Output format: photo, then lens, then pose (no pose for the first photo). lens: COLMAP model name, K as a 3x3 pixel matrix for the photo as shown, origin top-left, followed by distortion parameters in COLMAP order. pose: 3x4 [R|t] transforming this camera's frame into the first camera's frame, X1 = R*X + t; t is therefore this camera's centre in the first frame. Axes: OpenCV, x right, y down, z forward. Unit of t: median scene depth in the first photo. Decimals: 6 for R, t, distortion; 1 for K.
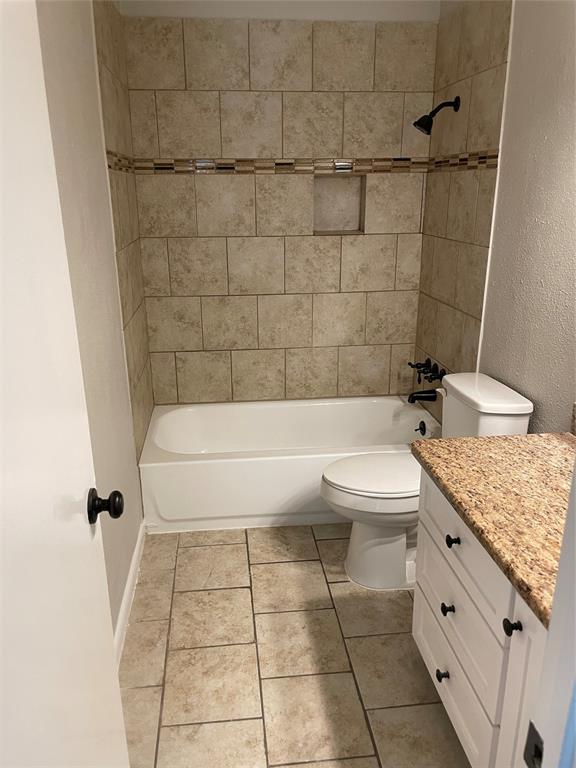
lens RADIAL K [[588.1, 0, 286.7], [0, 588.1, 387.5], [0, 0, 1]] dist [0.059930, -0.029292]
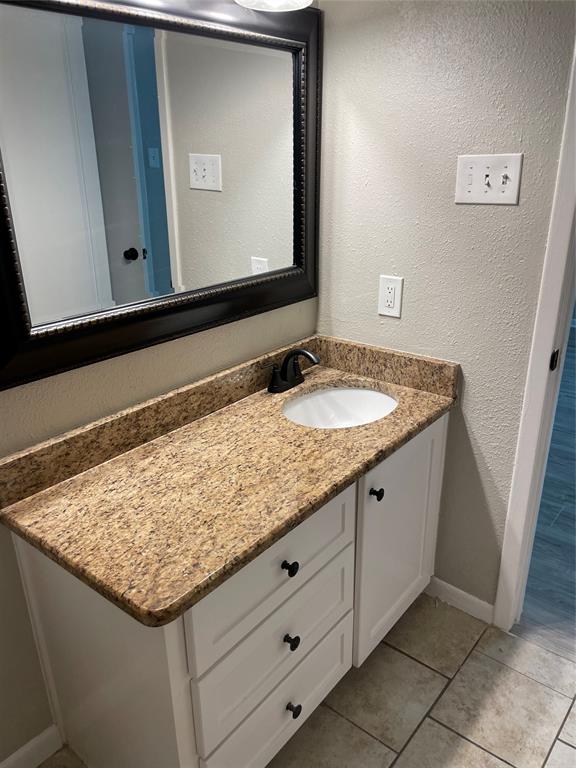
lens RADIAL K [[588.1, 0, 287.3], [0, 588.1, 384.3], [0, 0, 1]] dist [0.059930, -0.029292]
pose [[-0.697034, -0.248975, 0.672425, -0.181169], [0.243912, 0.799527, 0.548874, -0.340103], [-0.674278, 0.546597, -0.496570, 1.053474]]
